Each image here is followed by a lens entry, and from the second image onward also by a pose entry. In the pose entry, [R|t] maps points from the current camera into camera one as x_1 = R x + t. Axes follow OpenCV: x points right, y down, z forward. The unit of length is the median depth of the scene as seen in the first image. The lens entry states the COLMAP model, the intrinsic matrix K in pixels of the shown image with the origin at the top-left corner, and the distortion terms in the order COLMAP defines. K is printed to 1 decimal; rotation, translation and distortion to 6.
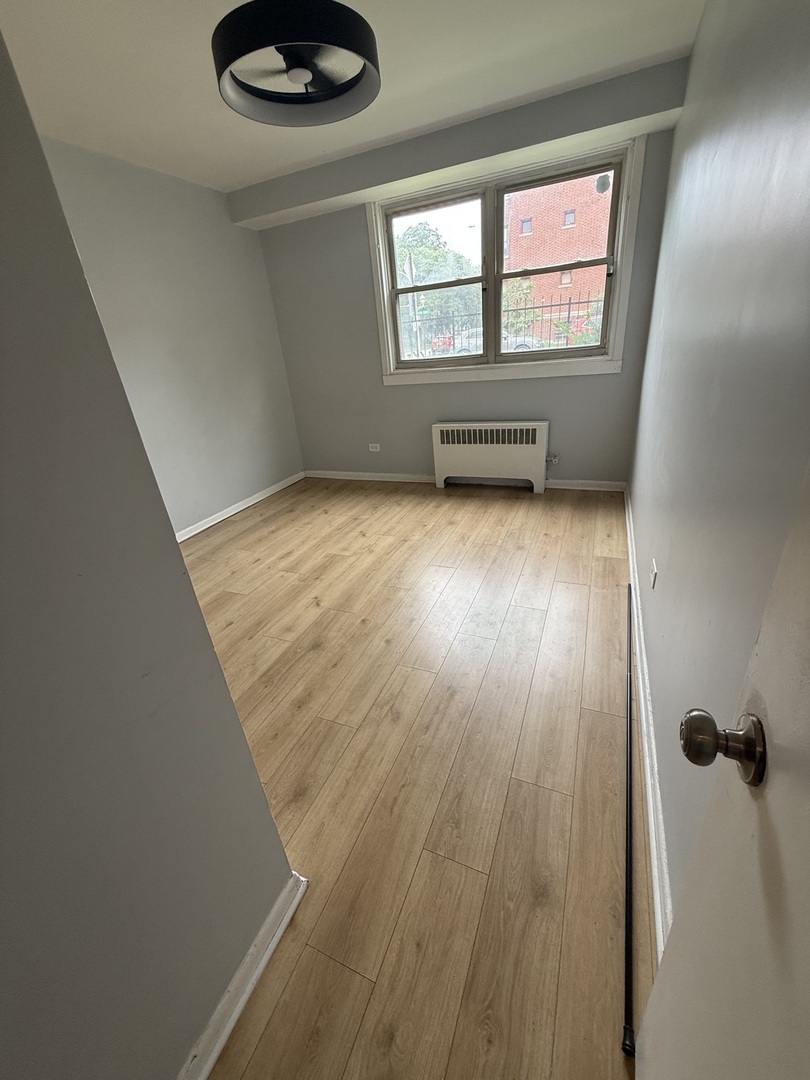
lens RADIAL K [[430.3, 0, 395.9], [0, 430.3, 532.2], [0, 0, 1]] dist [-0.001137, 0.000080]
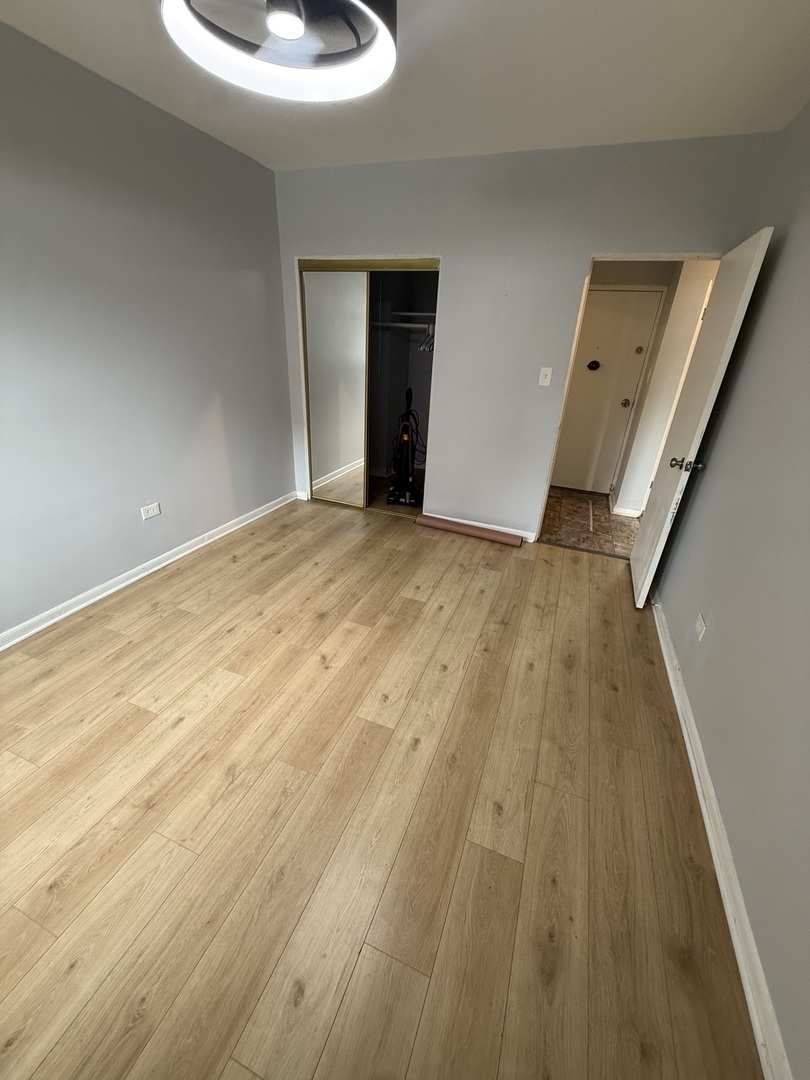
lens RADIAL K [[430.3, 0, 397.7], [0, 430.3, 544.1], [0, 0, 1]] dist [-0.001137, 0.000080]
pose [[-0.996888, 0.078387, -0.008401, -0.221800], [0.043888, 0.640326, 0.766849, -0.422010], [0.065490, 0.764093, -0.641773, 0.902174]]
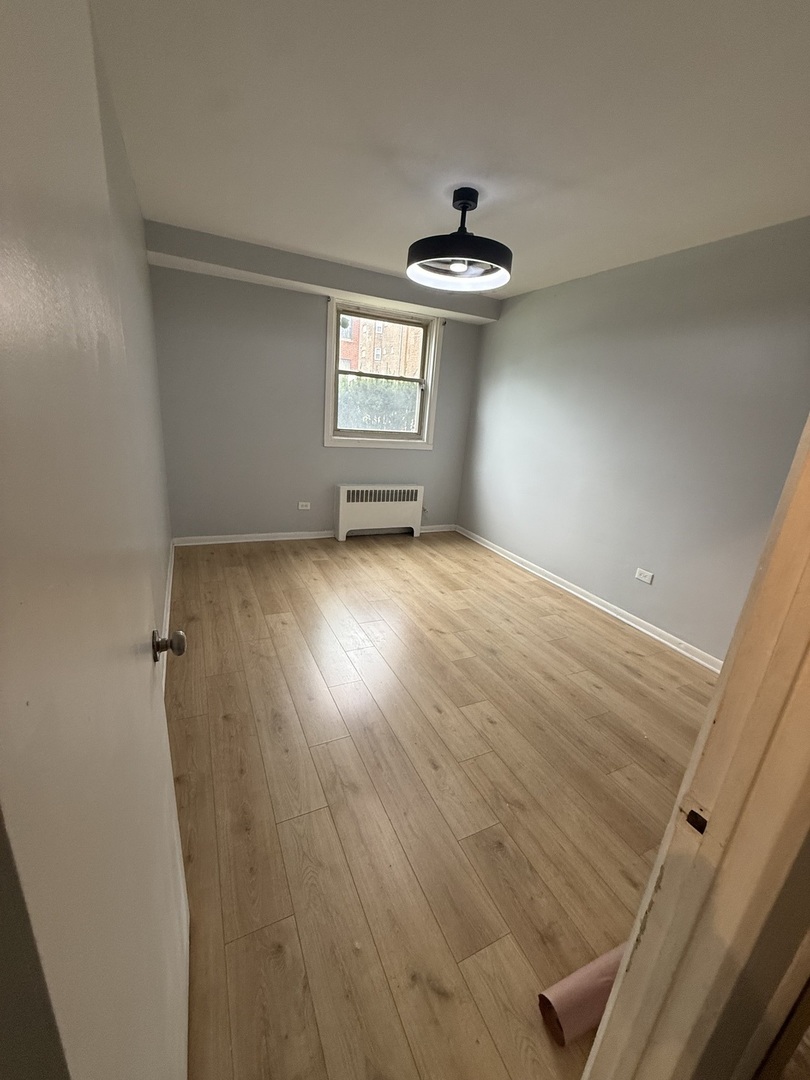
lens RADIAL K [[430.3, 0, 410.7], [0, 430.3, 536.8], [0, 0, 1]] dist [-0.001137, 0.000080]
pose [[0.616055, -0.070935, 0.784502, -0.737516], [0.174445, 0.983493, -0.048061, -0.030834], [-0.768144, 0.166461, 0.618261, 0.185619]]
